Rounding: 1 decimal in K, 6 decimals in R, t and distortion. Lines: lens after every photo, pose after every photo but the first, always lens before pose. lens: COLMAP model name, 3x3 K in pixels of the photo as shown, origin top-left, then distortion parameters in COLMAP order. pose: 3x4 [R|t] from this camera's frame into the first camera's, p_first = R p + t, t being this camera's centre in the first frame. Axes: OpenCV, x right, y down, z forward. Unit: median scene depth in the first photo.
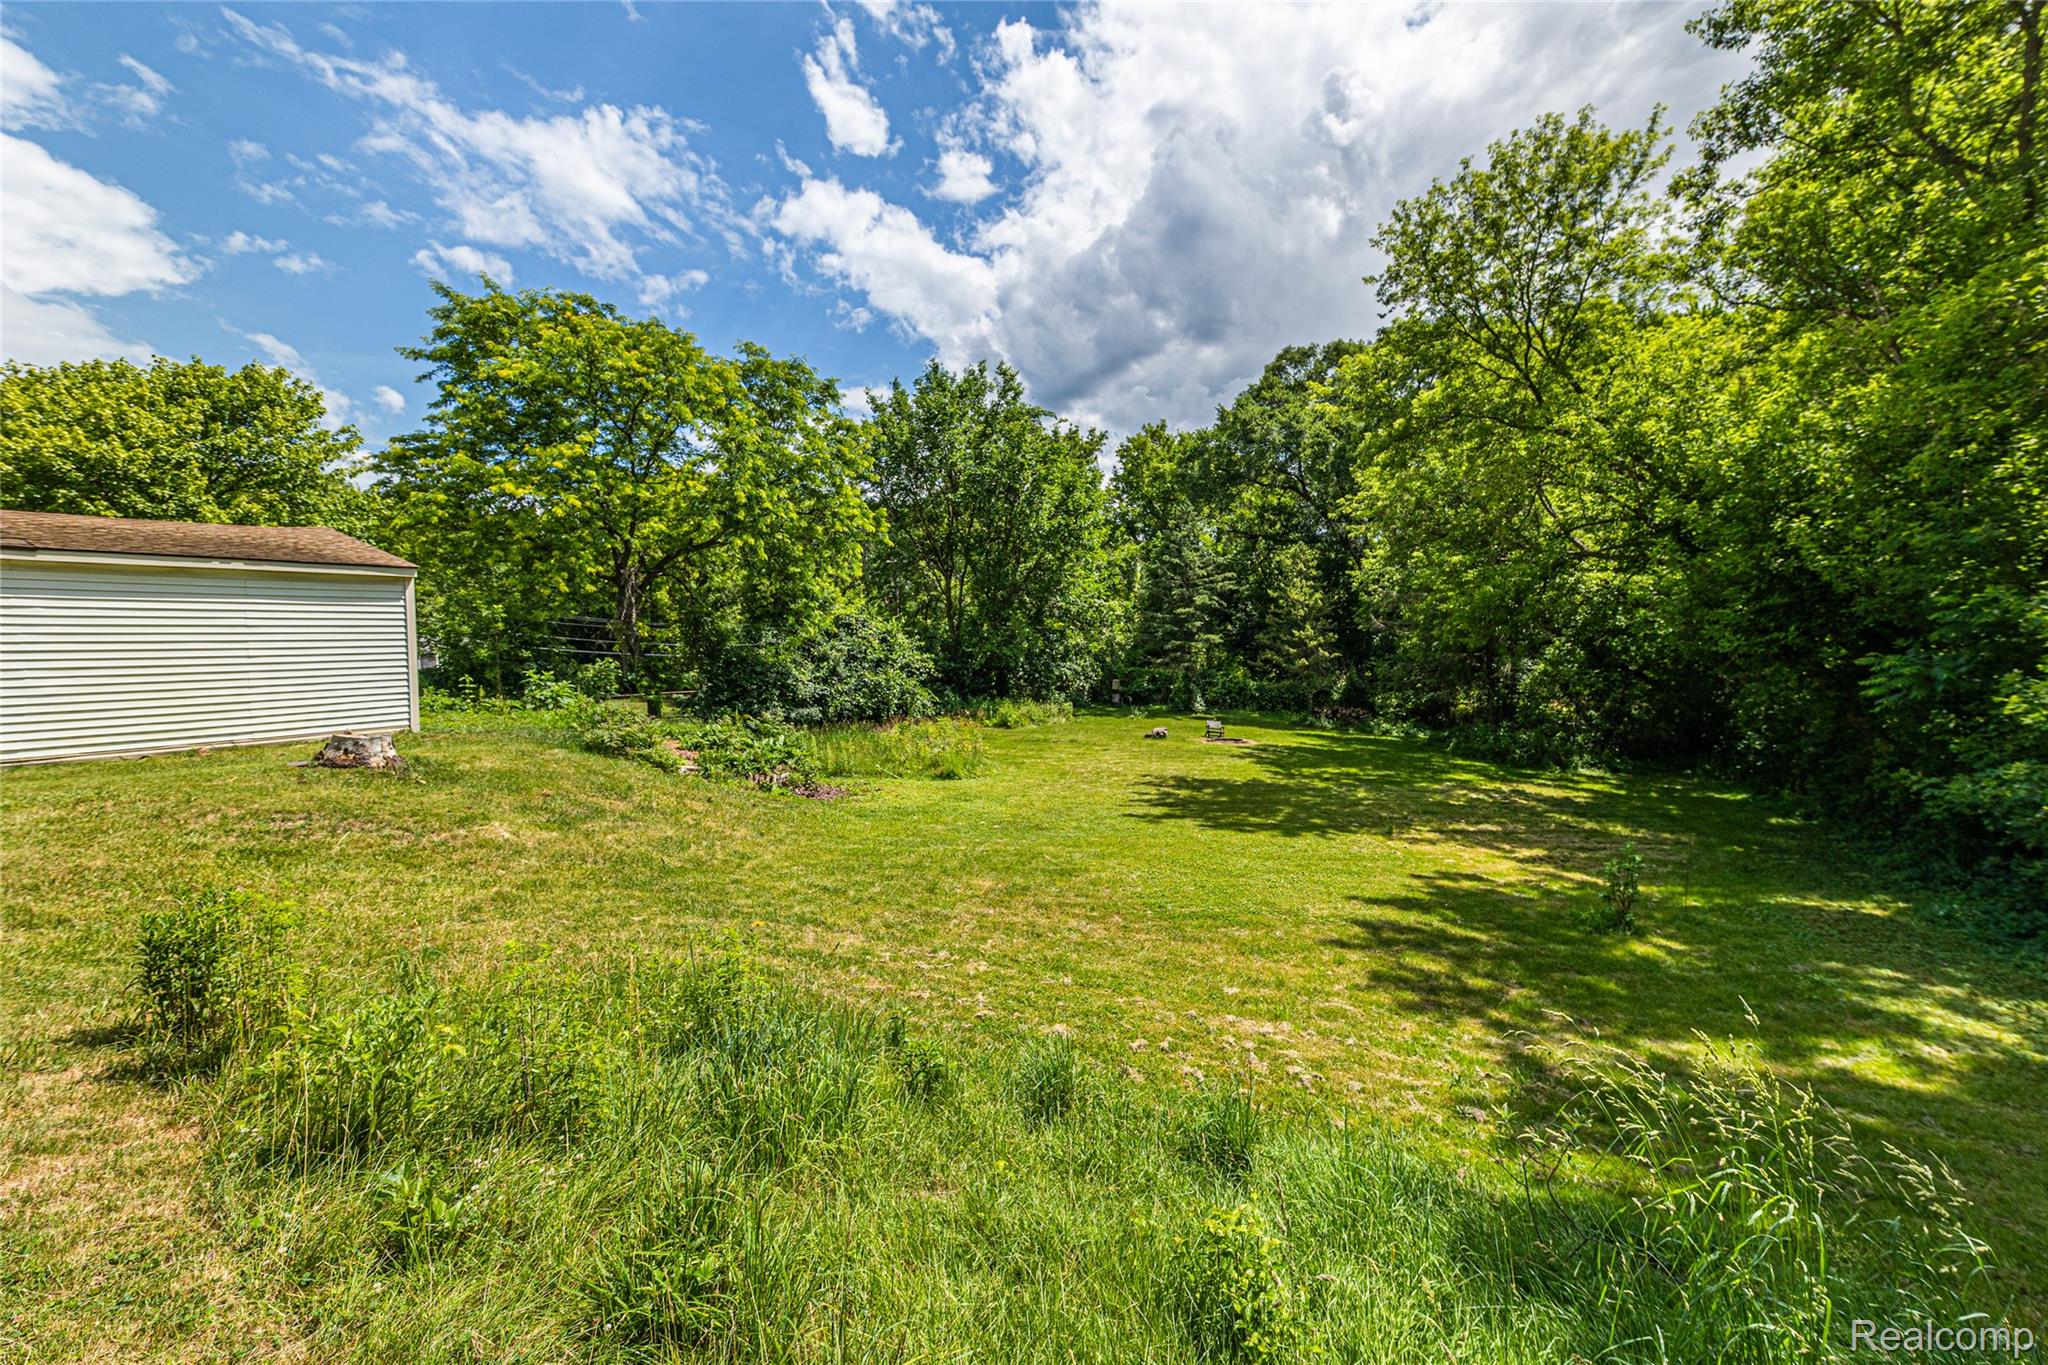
lens RADIAL K [[829.3, 0, 1021.6], [0, 829.3, 659.5], [0, 0, 1]] dist [0.000408, 0.000006]
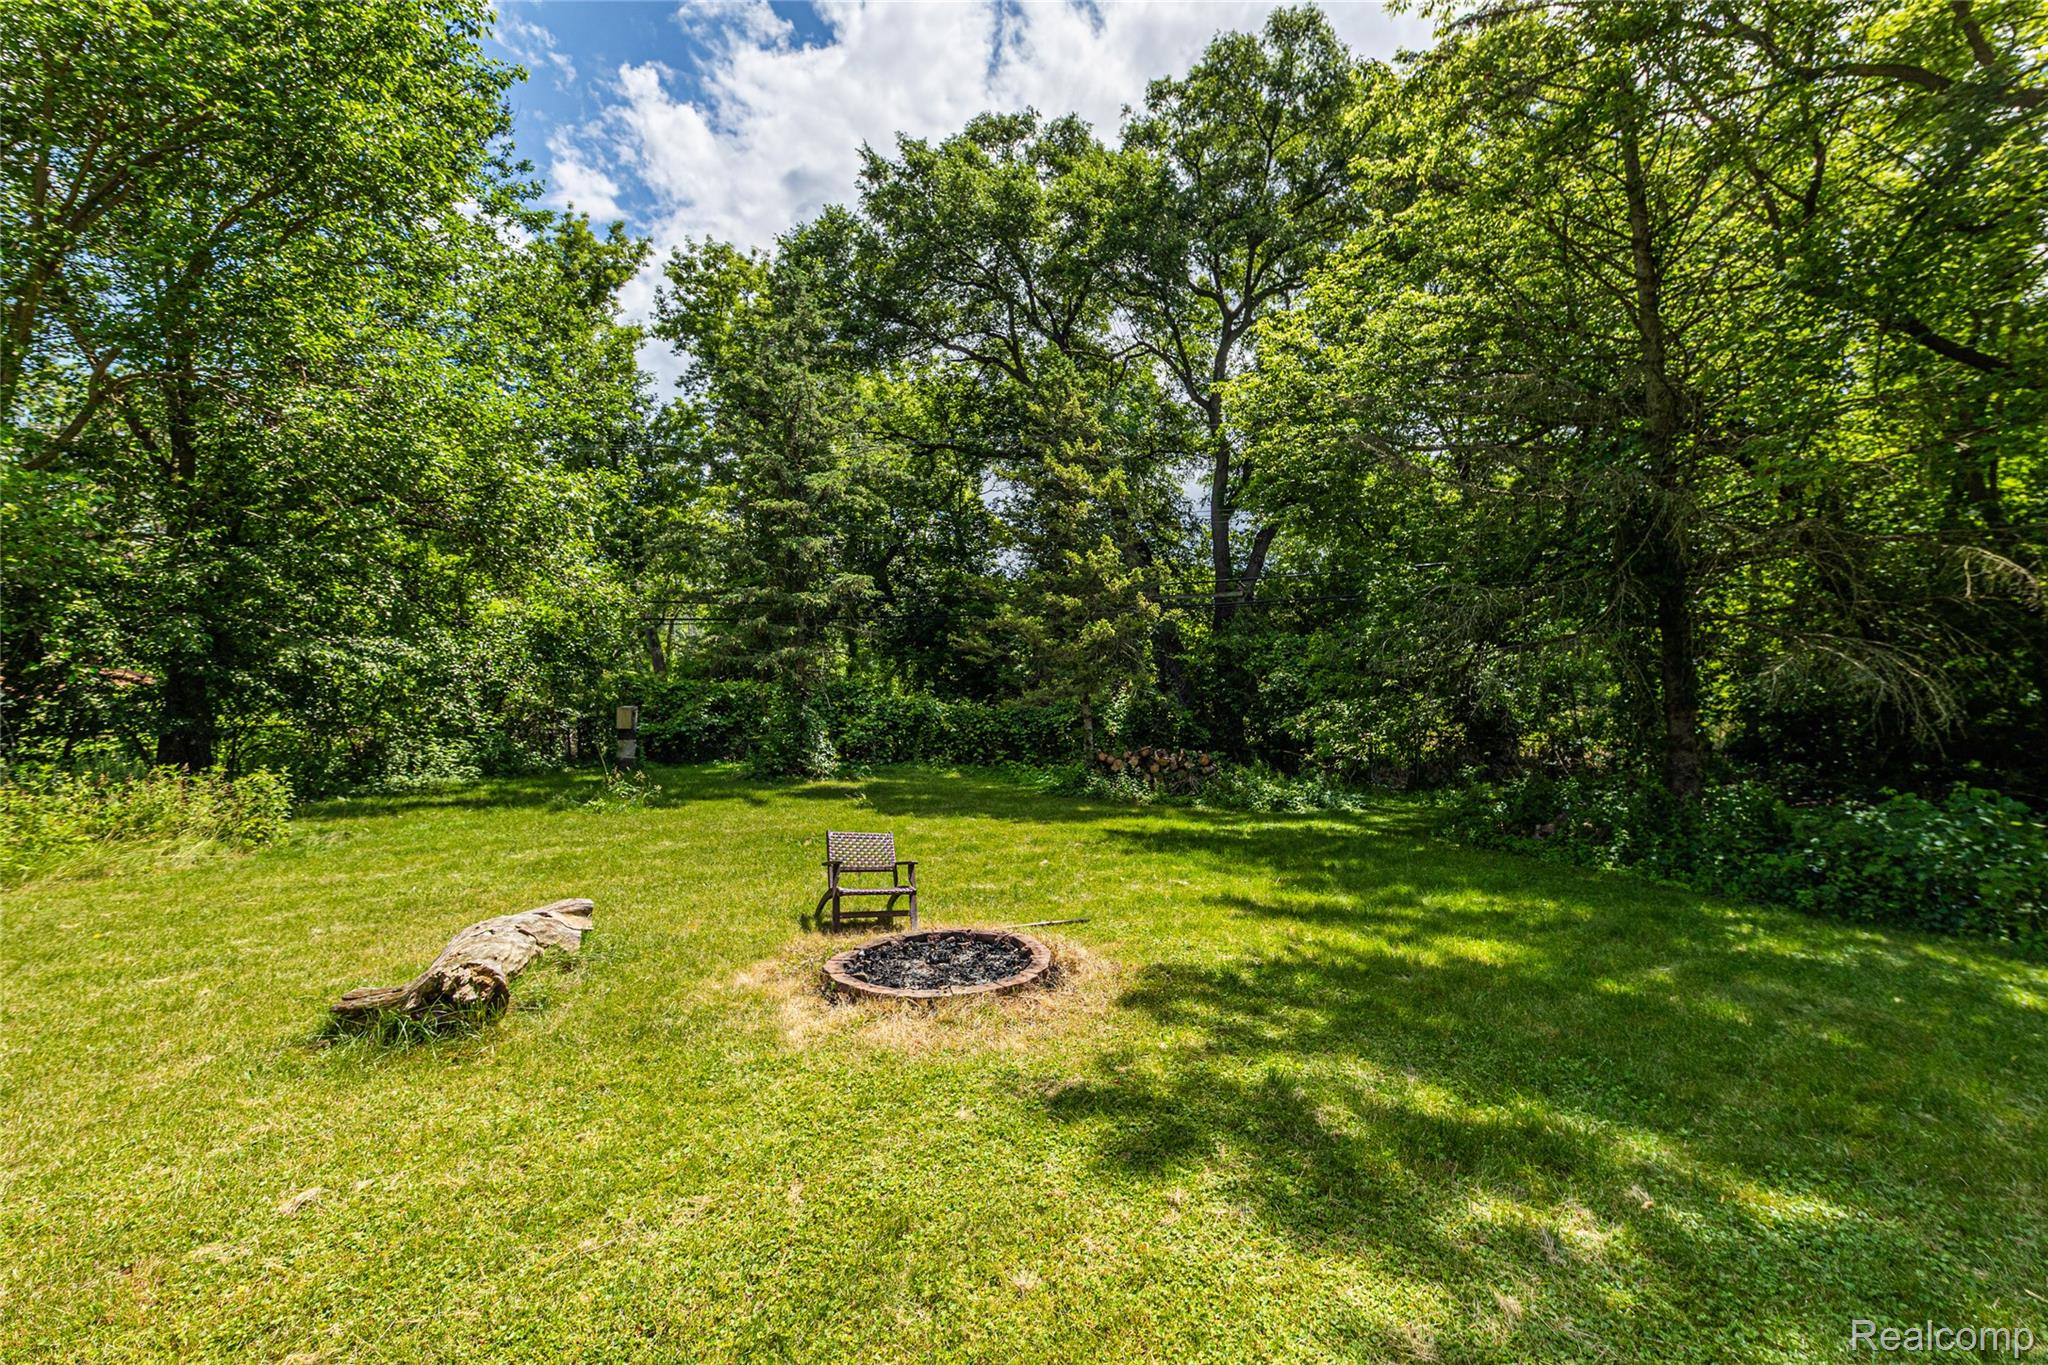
lens RADIAL K [[829.3, 0, 1021.6], [0, 829.3, 659.5], [0, 0, 1]] dist [0.000408, 0.000006]
pose [[0.909148, 0.012615, 0.416282, 0.120202], [0.014744, 0.997940, -0.062443, 0.030445], [-0.416212, 0.062907, 0.907089, 0.534451]]
